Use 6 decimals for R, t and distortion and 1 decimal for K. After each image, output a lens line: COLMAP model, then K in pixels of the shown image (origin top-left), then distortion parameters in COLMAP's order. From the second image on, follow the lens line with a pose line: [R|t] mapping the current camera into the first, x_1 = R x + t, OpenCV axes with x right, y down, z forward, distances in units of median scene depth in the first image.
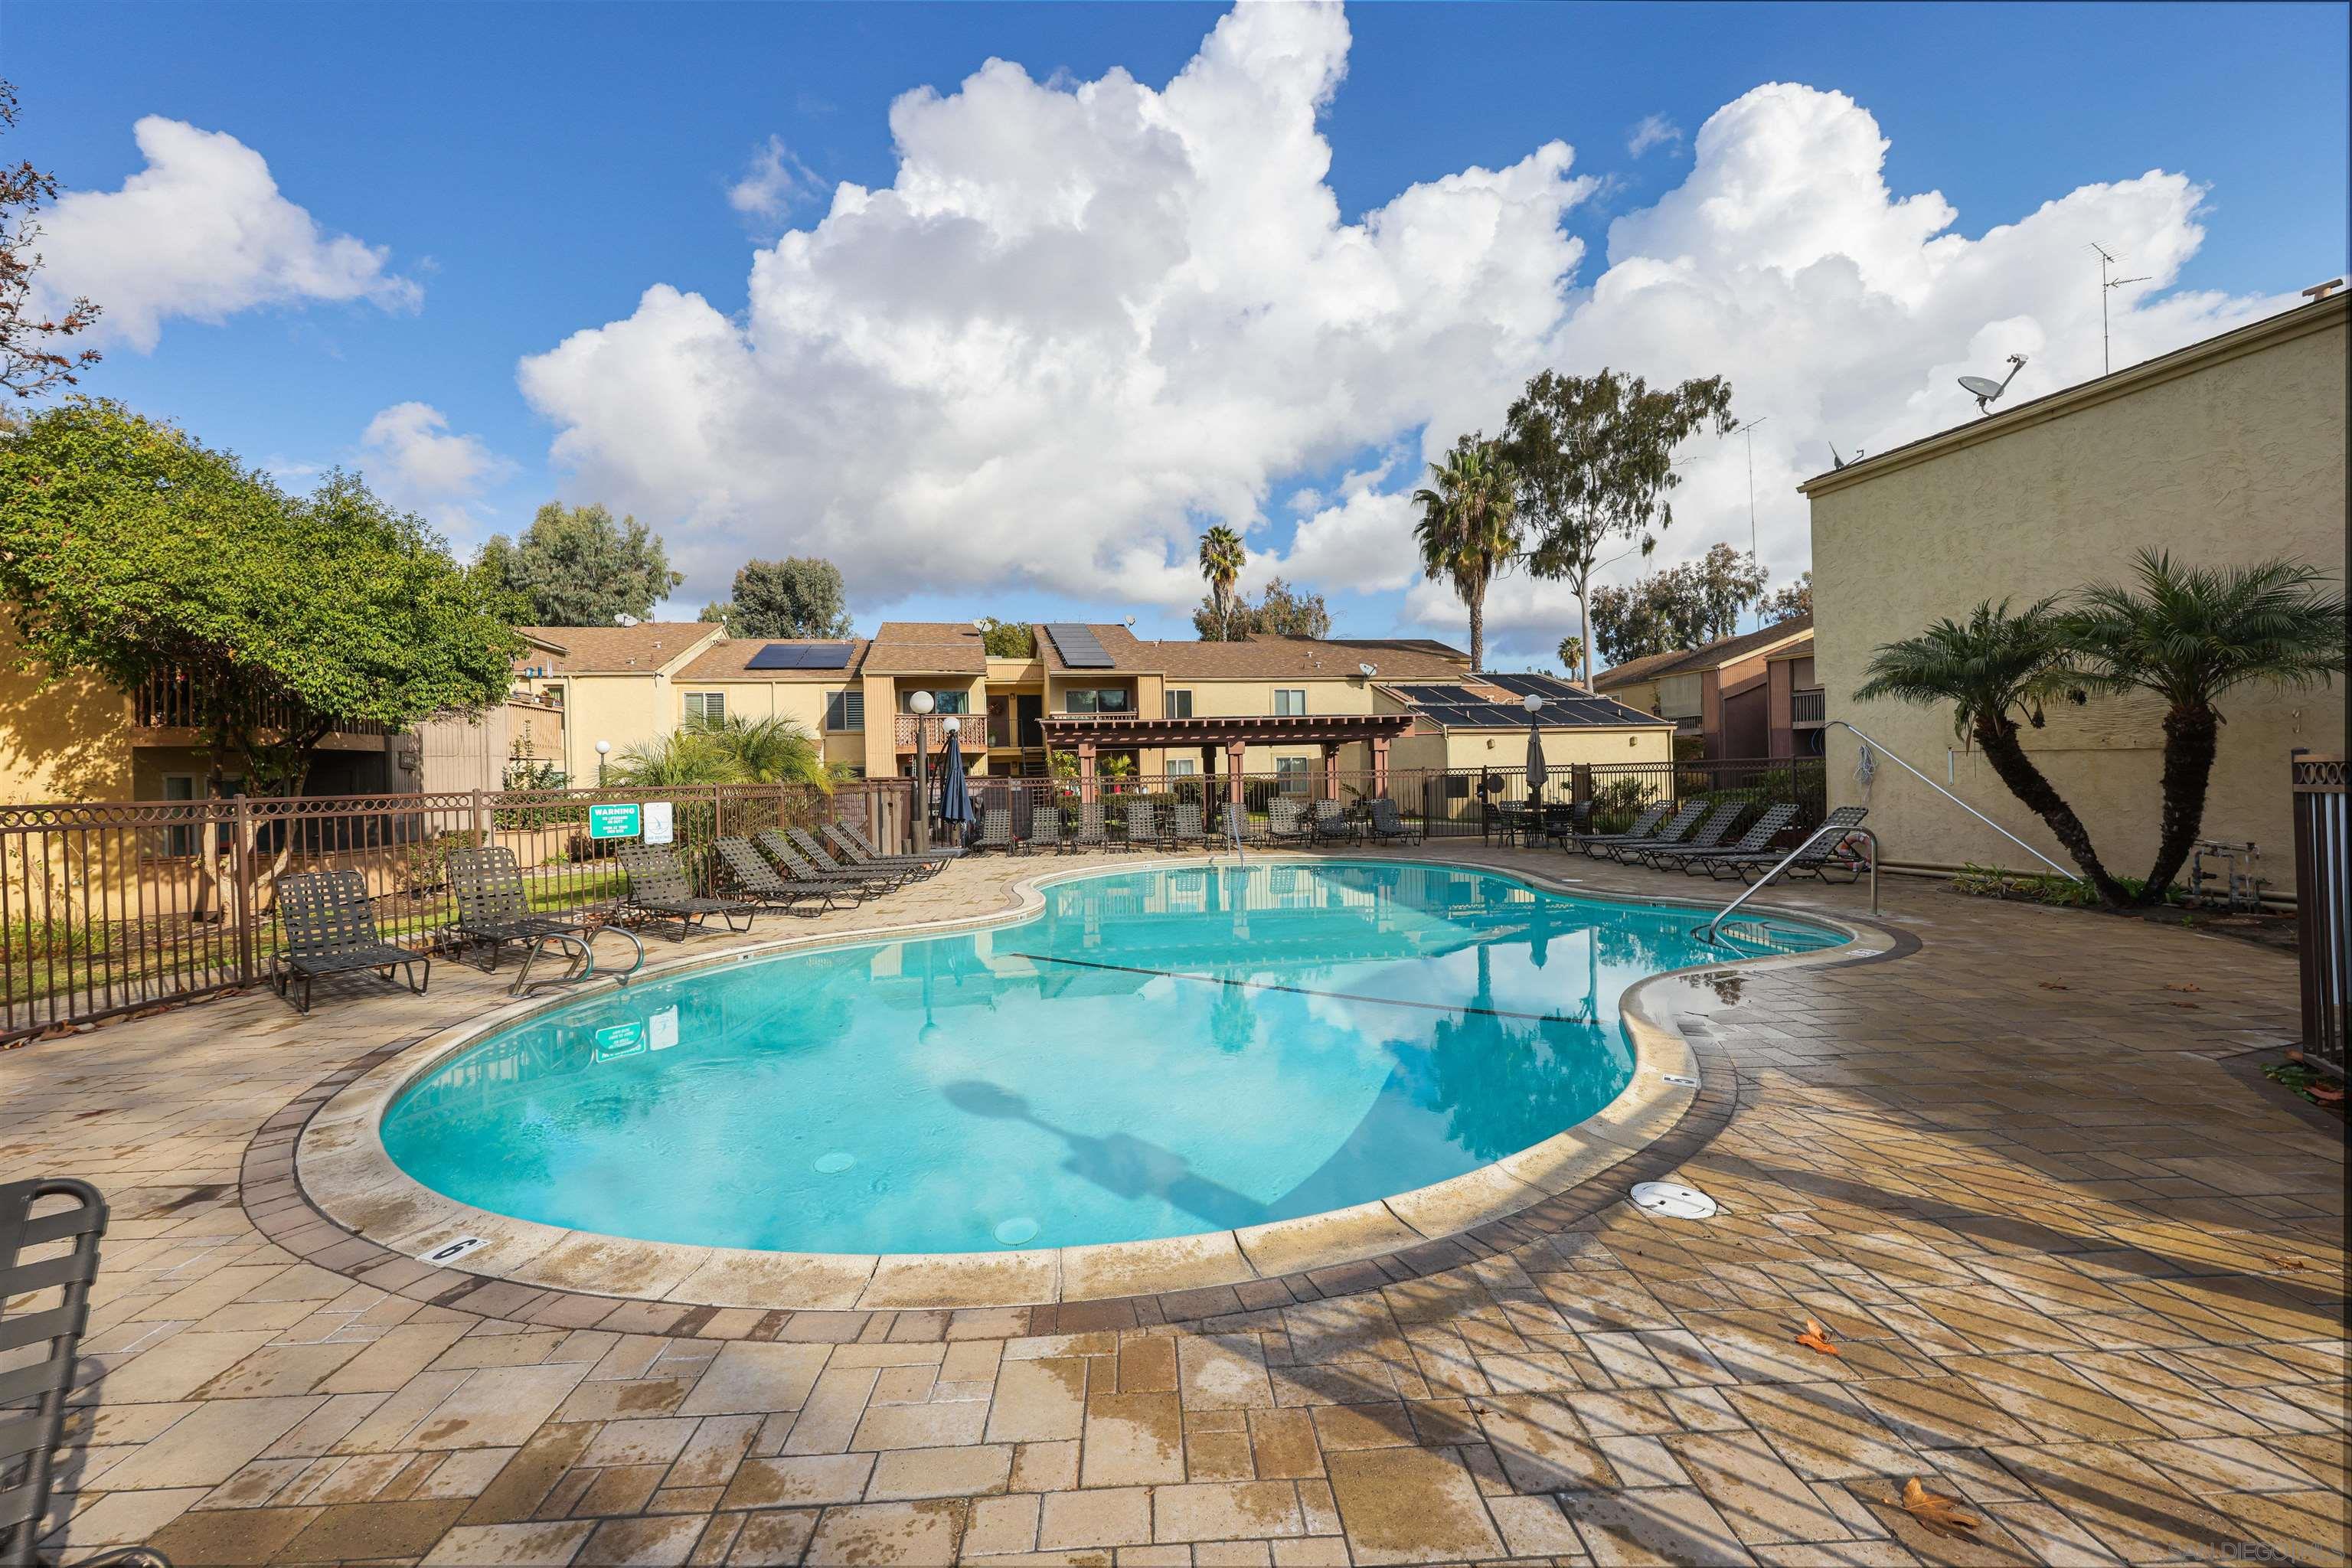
lens RADIAL K [[906.2, 0, 1176.0], [0, 906.2, 784.0], [0, 0, 1]] dist [-0.016430, 0.000142]
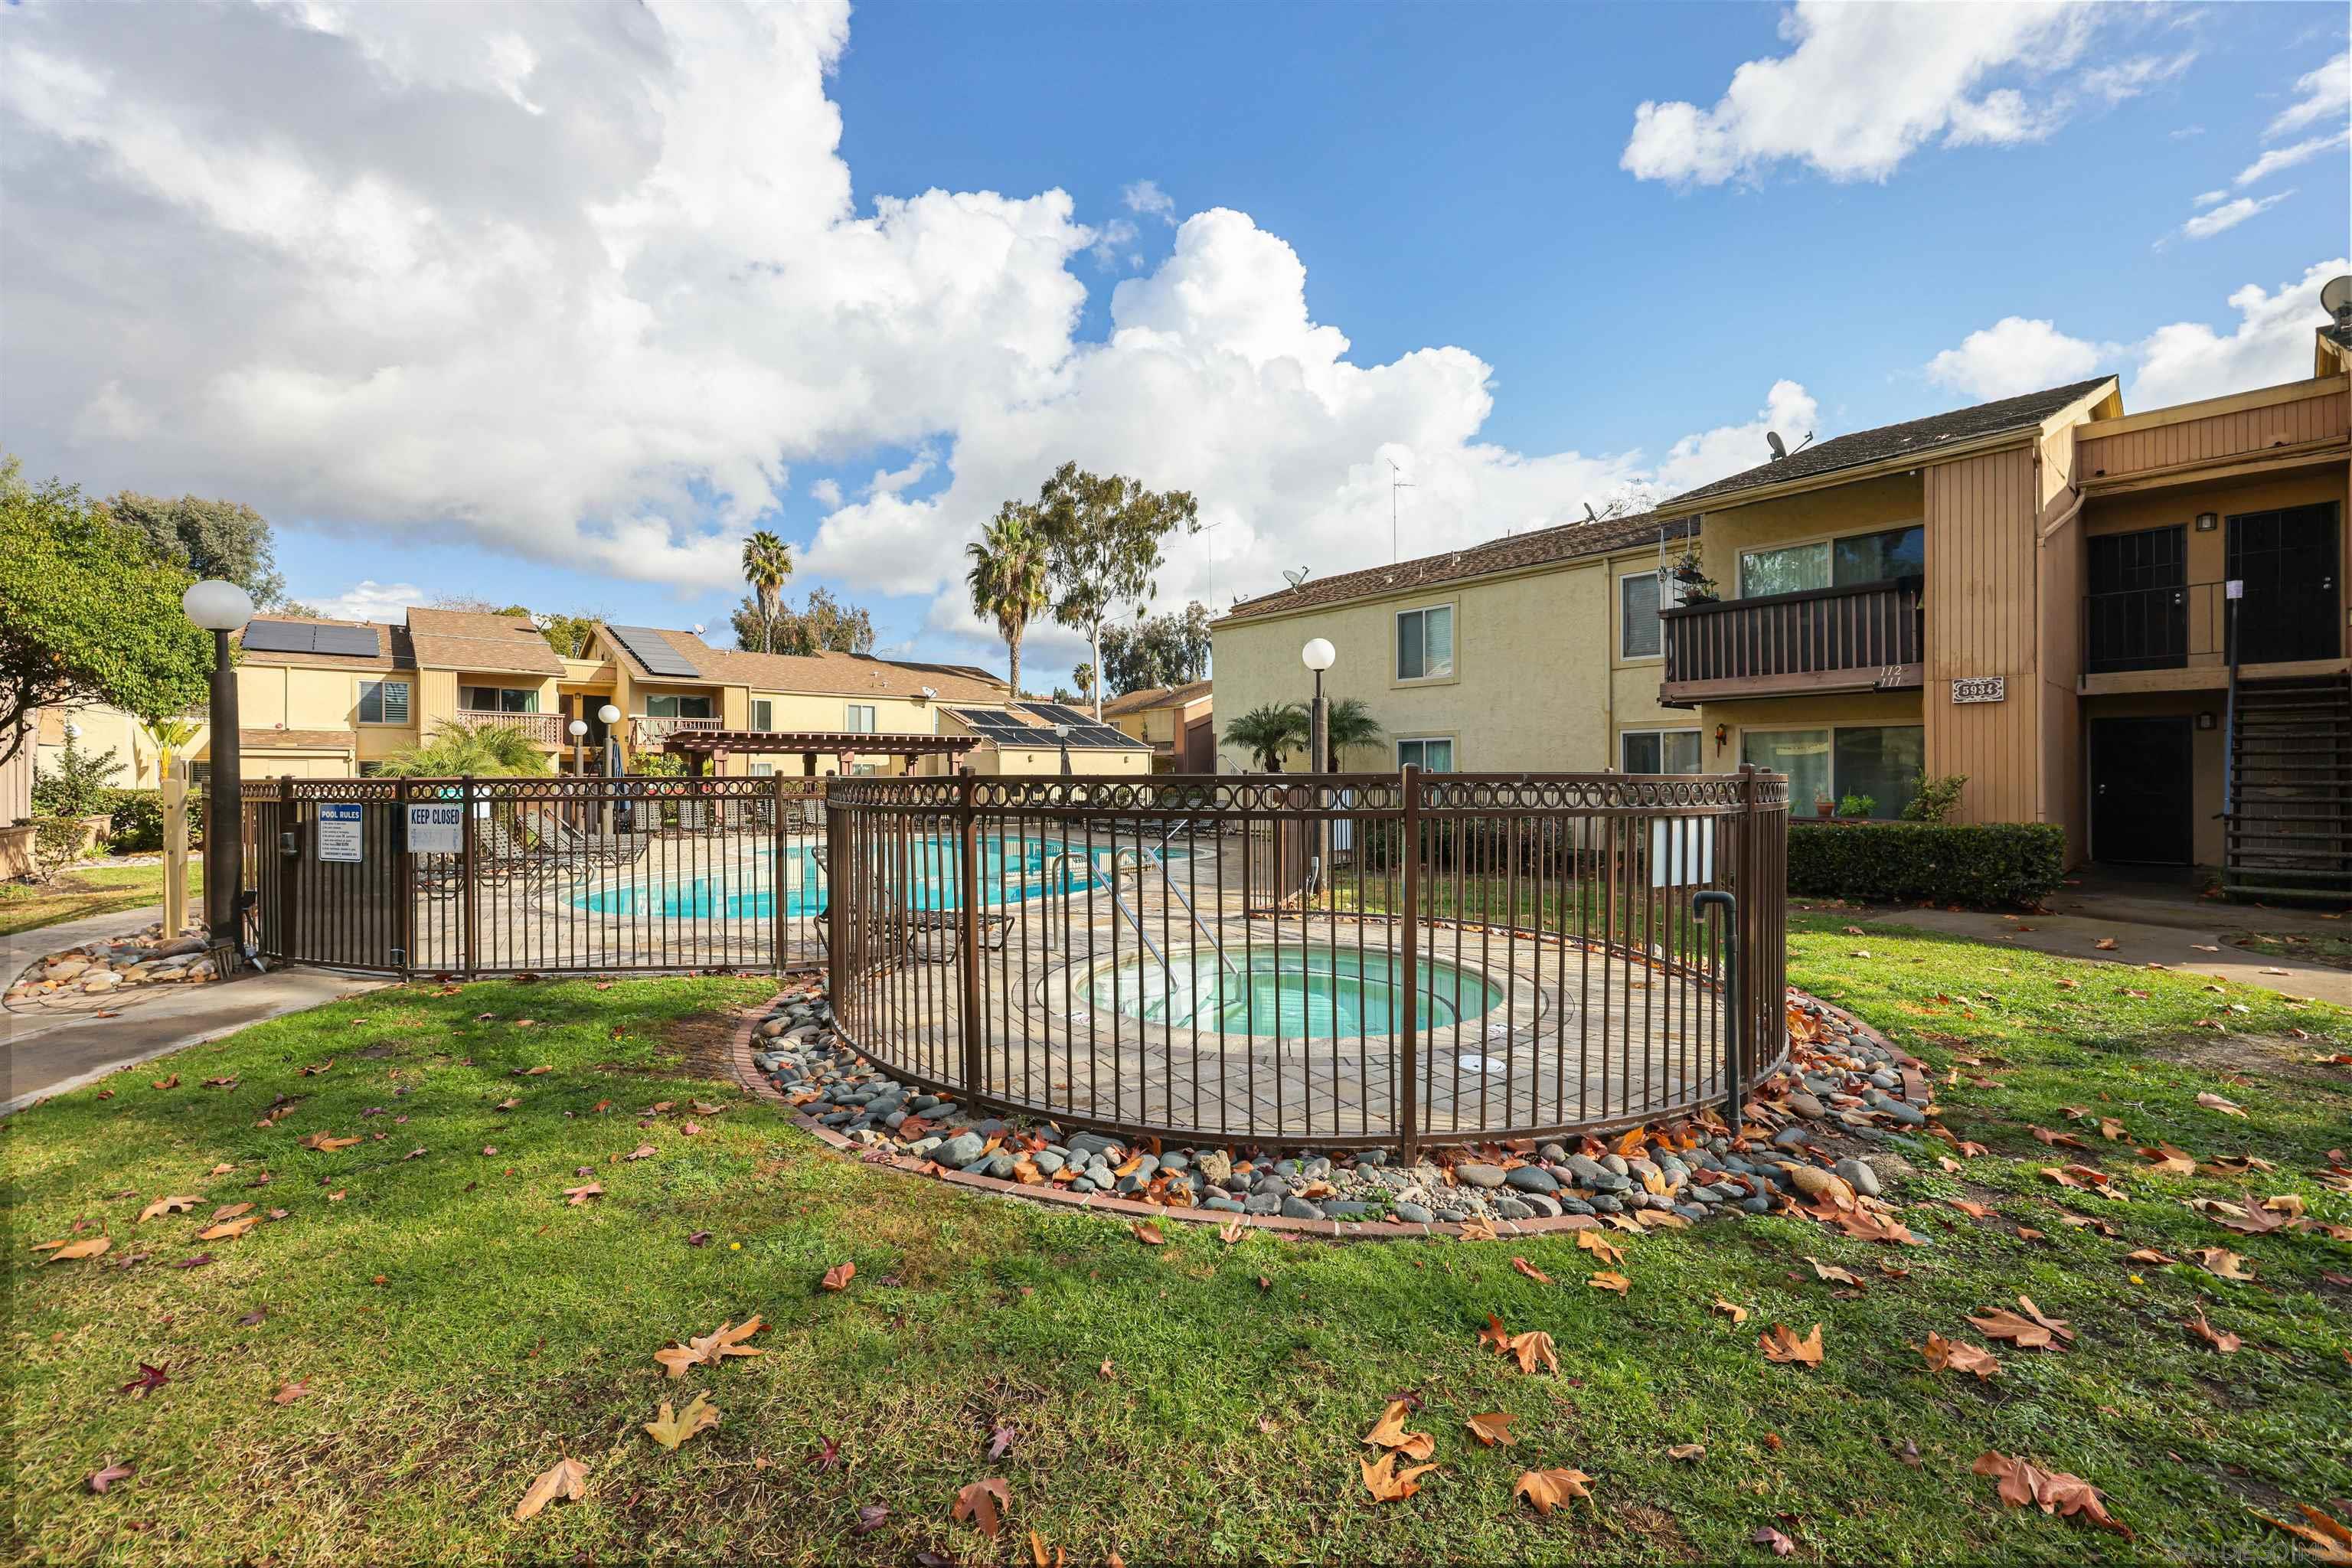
lens RADIAL K [[1188.0, 0, 1176.0], [0, 1188.0, 784.0], [0, 0, 1]] dist [0.000066, 0.000024]
pose [[0.878005, 0.016990, 0.478350, -0.239173], [-0.011811, 0.999835, -0.013832, 0.012351], [-0.478505, 0.006495, 0.878061, -0.508252]]
